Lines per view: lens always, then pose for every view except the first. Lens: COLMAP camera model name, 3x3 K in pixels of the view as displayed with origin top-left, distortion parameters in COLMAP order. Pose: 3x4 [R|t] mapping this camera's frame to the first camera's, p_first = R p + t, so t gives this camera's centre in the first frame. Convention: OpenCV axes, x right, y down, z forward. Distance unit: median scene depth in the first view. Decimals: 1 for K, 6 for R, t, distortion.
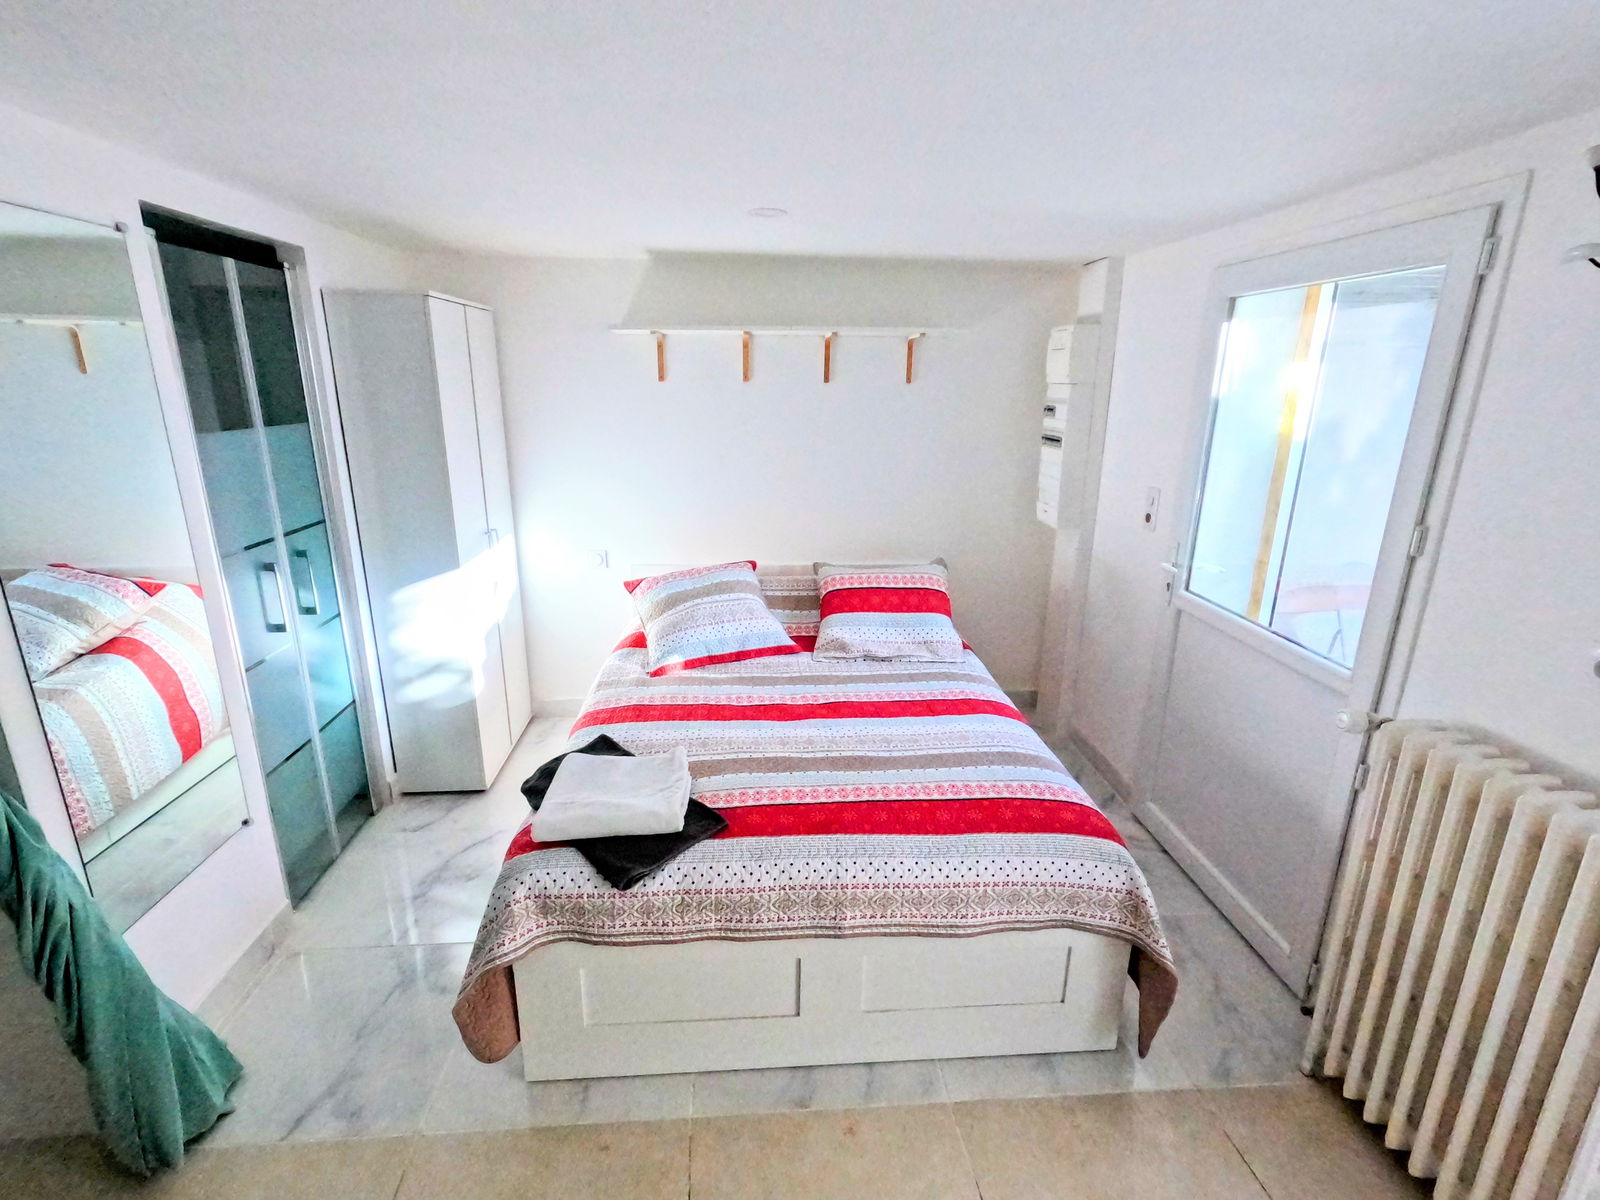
lens RADIAL K [[766.6, 0, 800.0], [0, 766.6, 600.0], [0, 0, 1]] dist [0.005286, 0.000315]
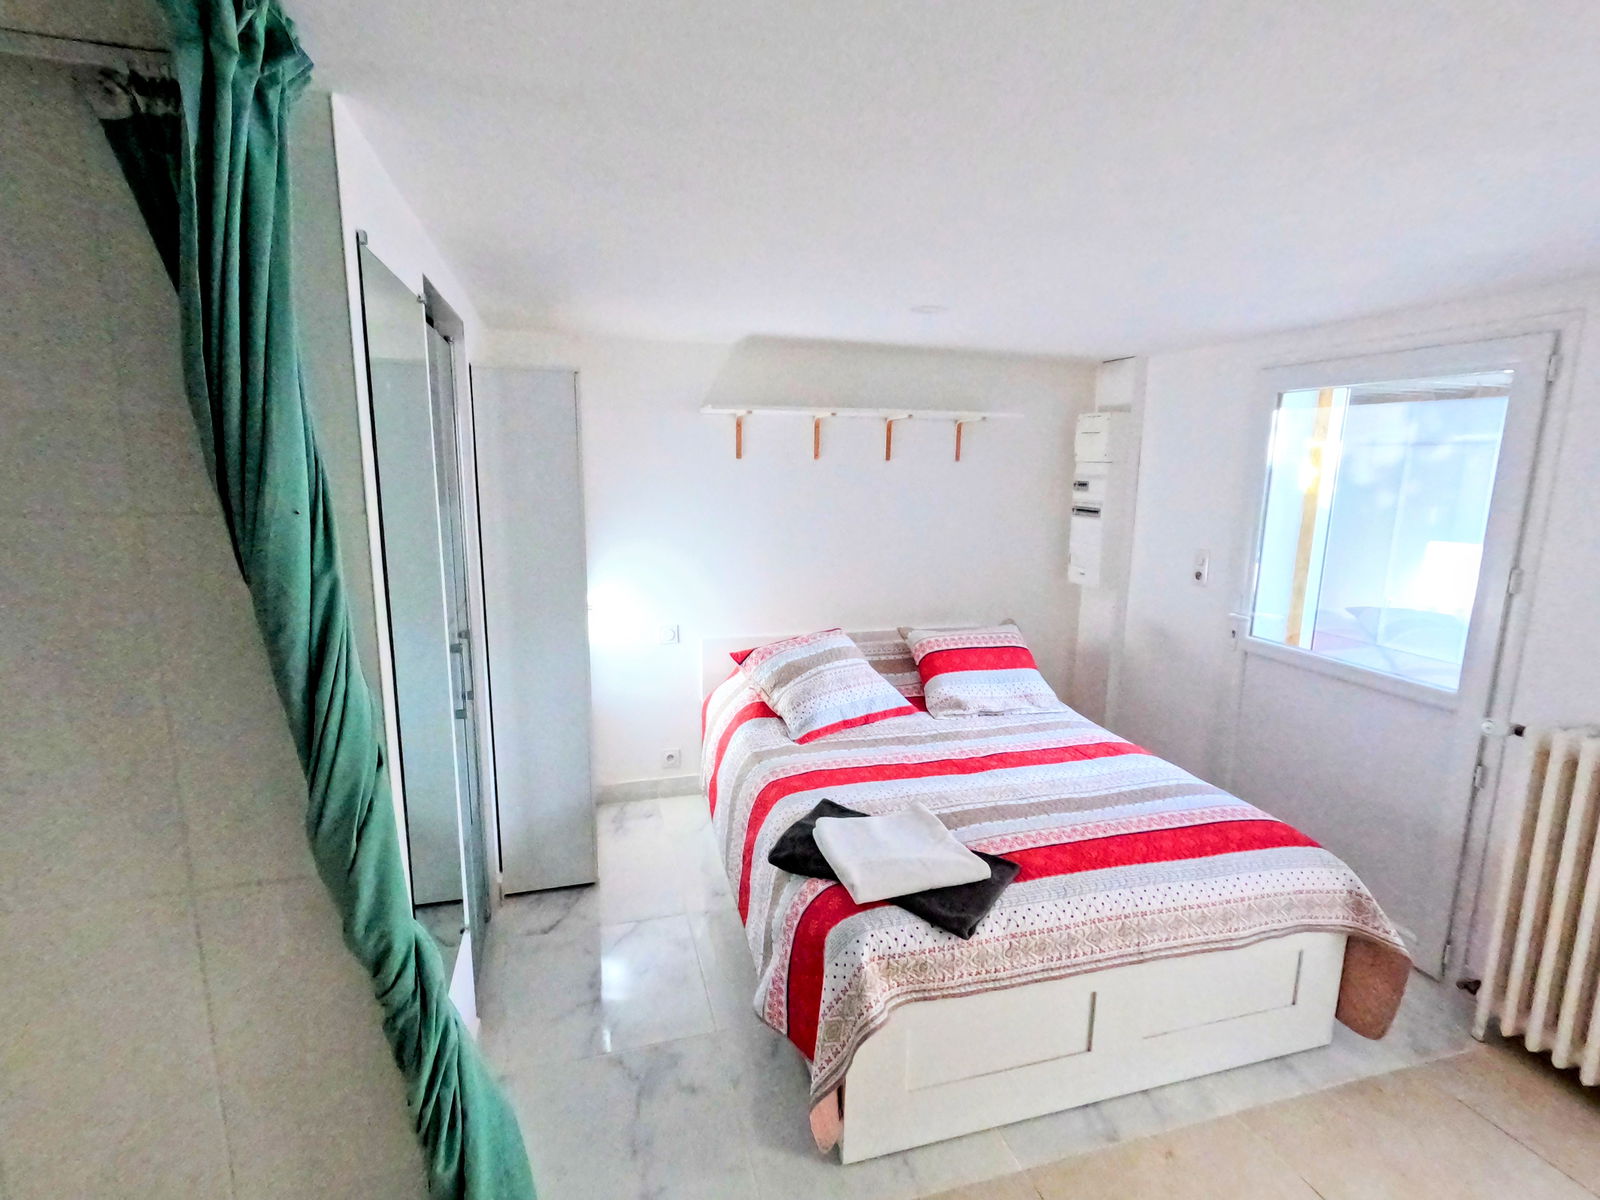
lens RADIAL K [[766.6, 0, 800.0], [0, 766.6, 600.0], [0, 0, 1]] dist [0.005286, 0.000315]
pose [[0.978363, -0.032834, 0.204274, -0.471968], [0.053362, 0.993968, -0.095810, 0.010020], [-0.199896, 0.104637, 0.974214, -0.001000]]
